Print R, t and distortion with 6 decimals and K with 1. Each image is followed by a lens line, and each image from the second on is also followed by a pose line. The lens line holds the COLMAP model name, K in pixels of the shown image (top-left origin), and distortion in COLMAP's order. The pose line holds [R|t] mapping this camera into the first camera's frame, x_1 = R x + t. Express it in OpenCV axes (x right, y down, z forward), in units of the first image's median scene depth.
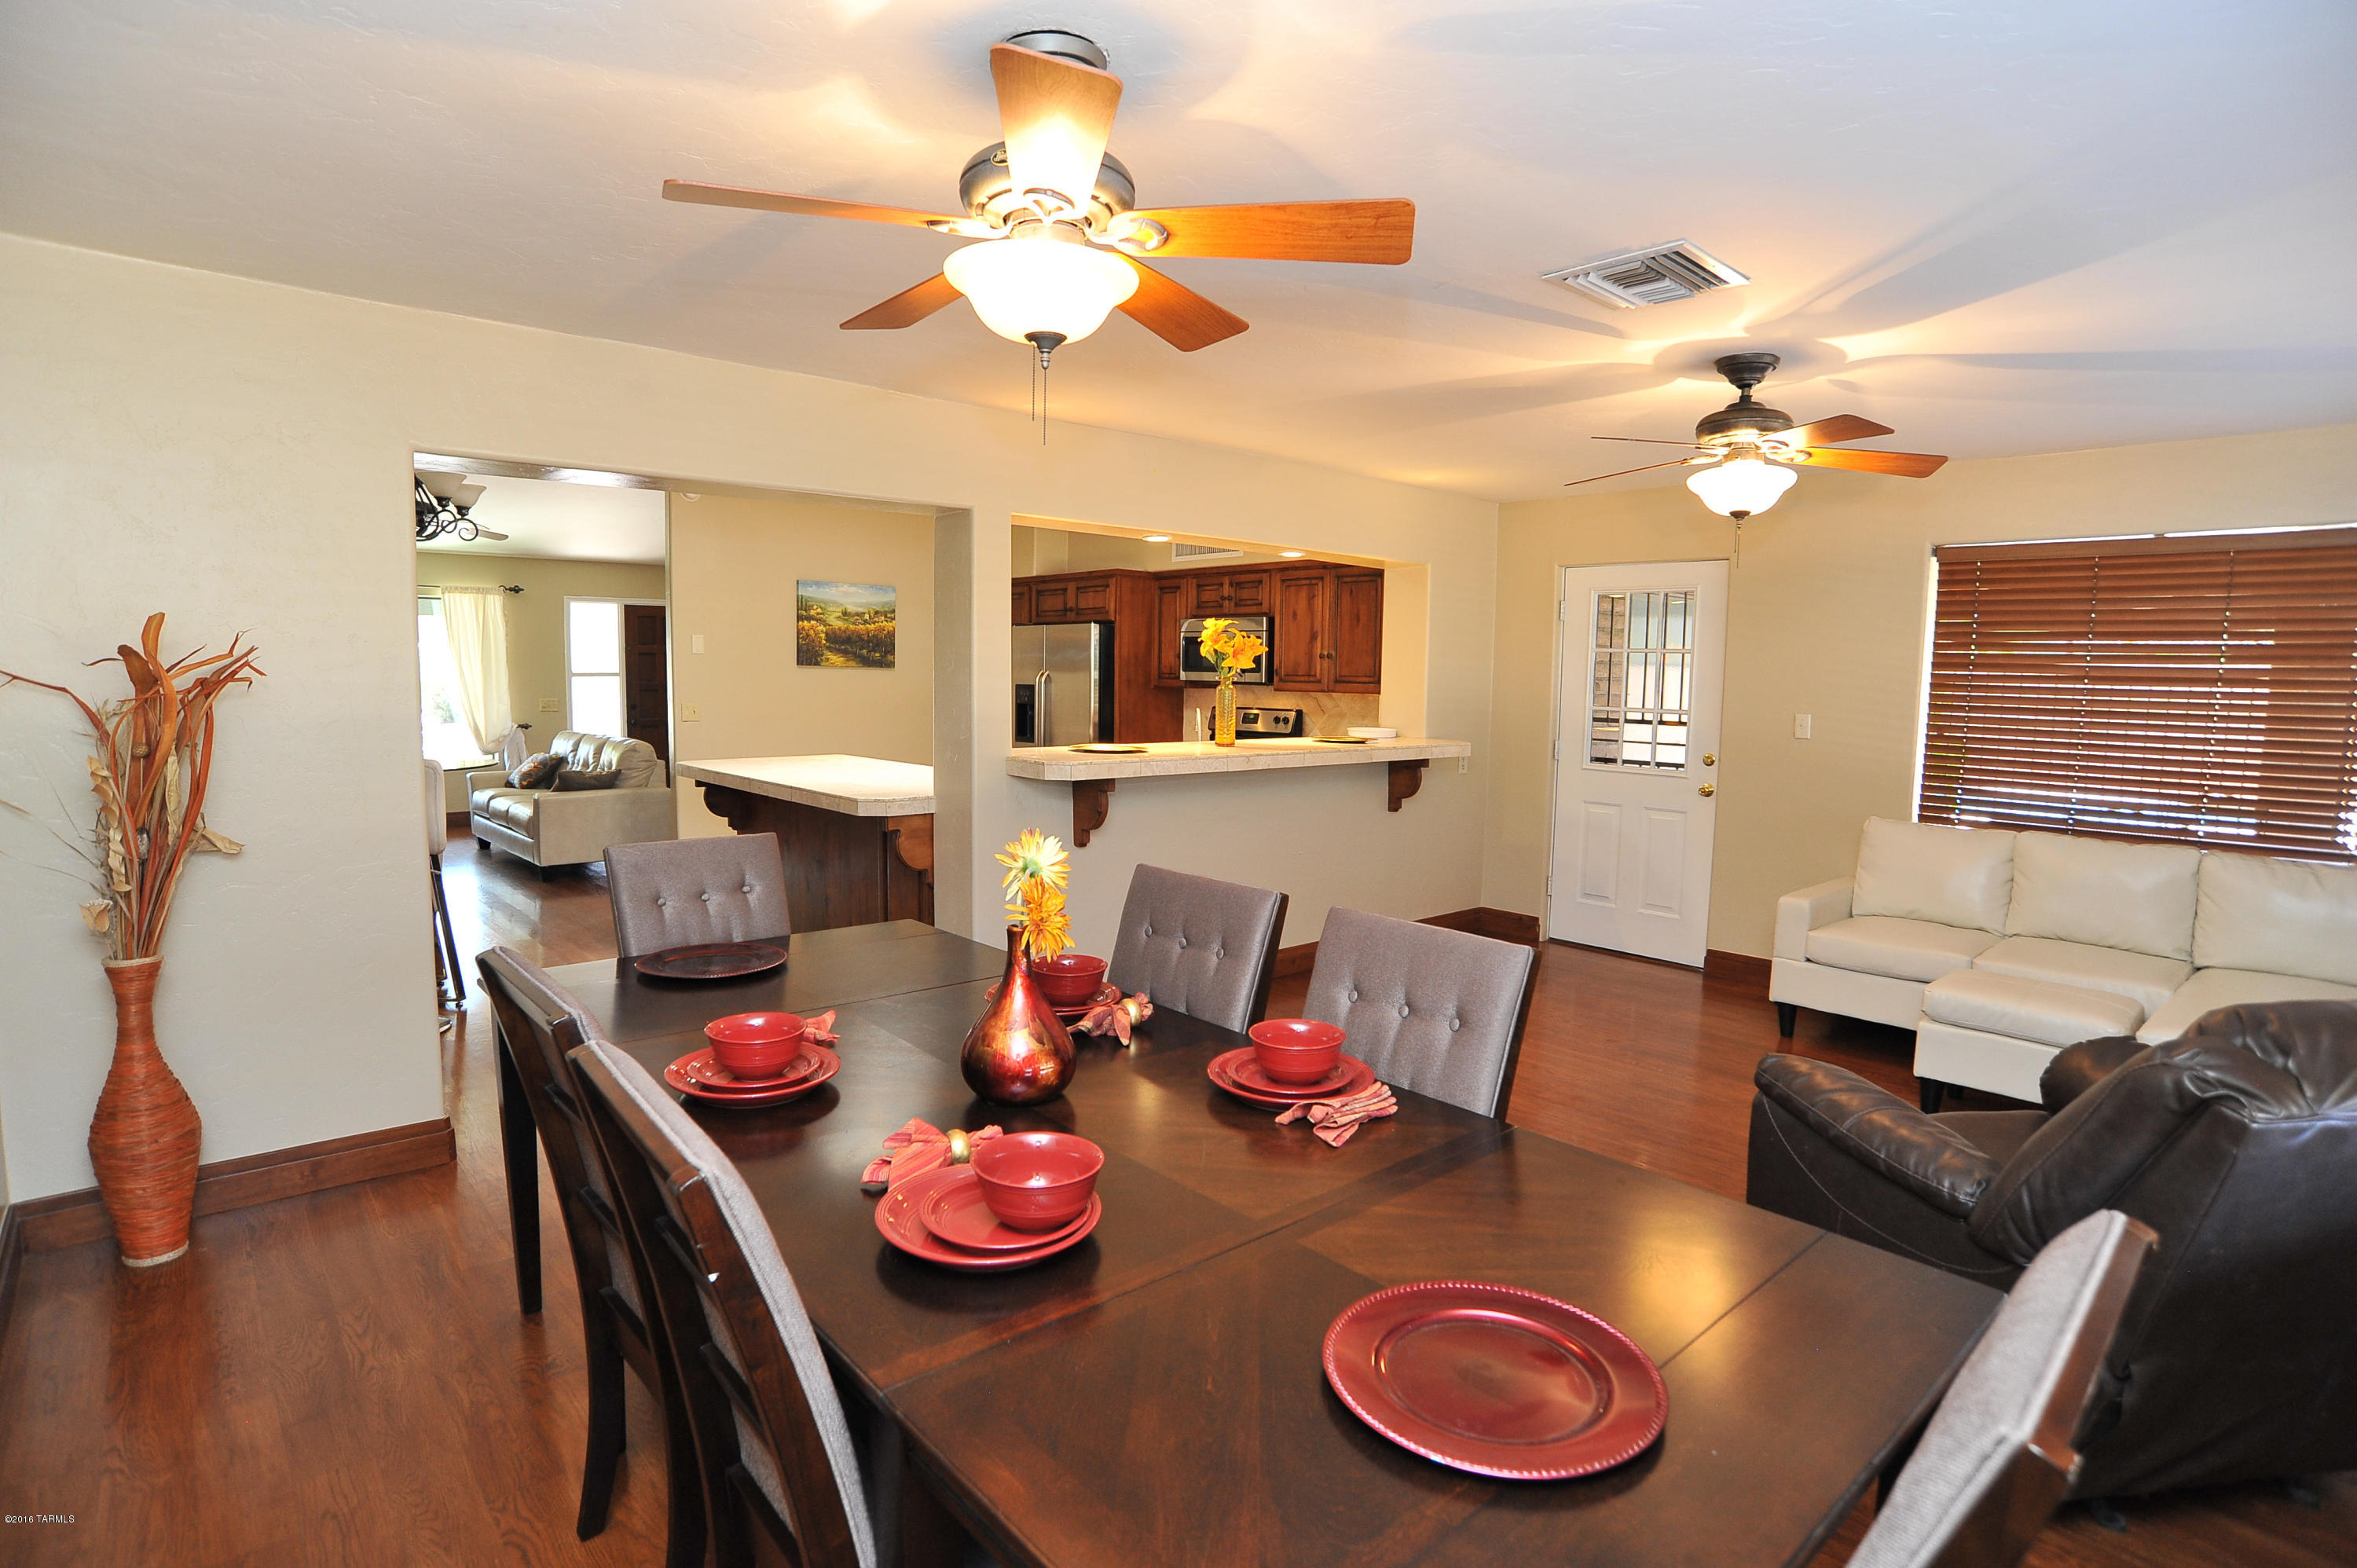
lens RADIAL K [[1193.9, 0, 1178.5], [0, 1193.9, 784.0], [0, 0, 1]] dist [-0.109211, 0.053701]
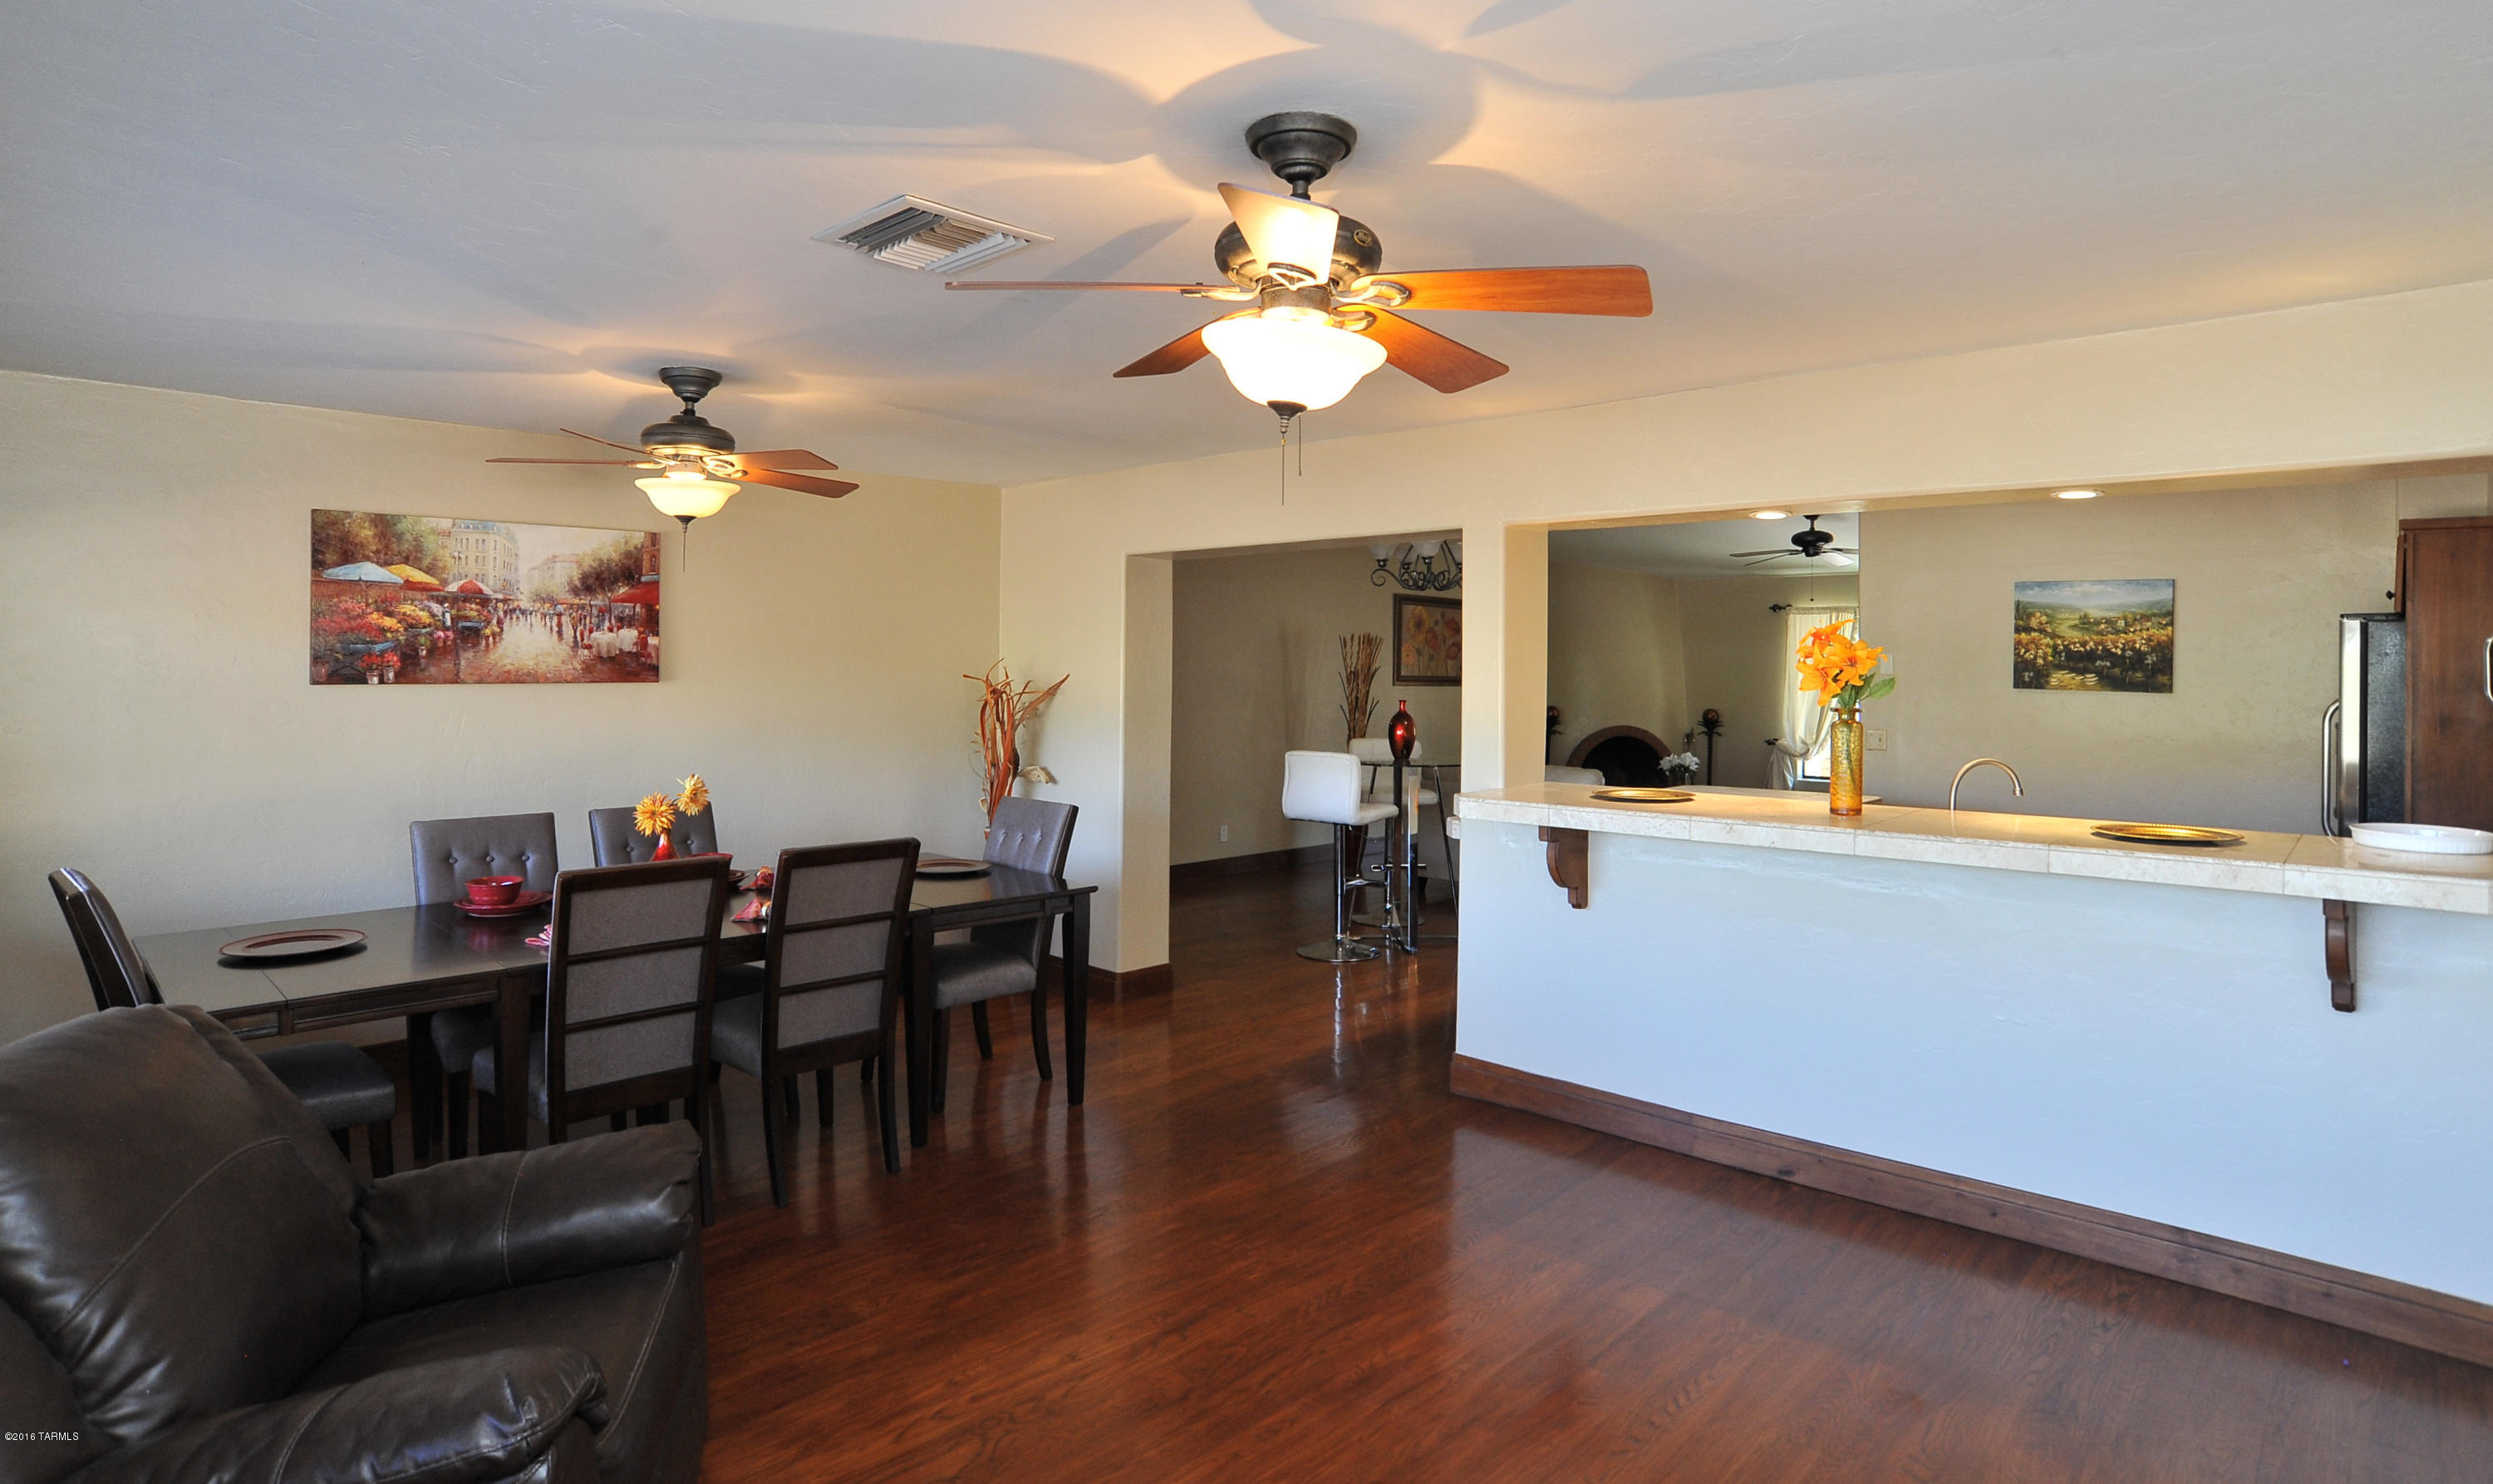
lens RADIAL K [[1301.4, 0, 1289.7], [0, 1301.4, 643.5], [0, 0, 1]] dist [-0.023086, 0.001644]
pose [[0.116442, -0.032667, -0.992660, 0.585382], [-0.101917, 0.993790, -0.044660, -0.050584], [0.987955, 0.106369, 0.112389, 0.498875]]
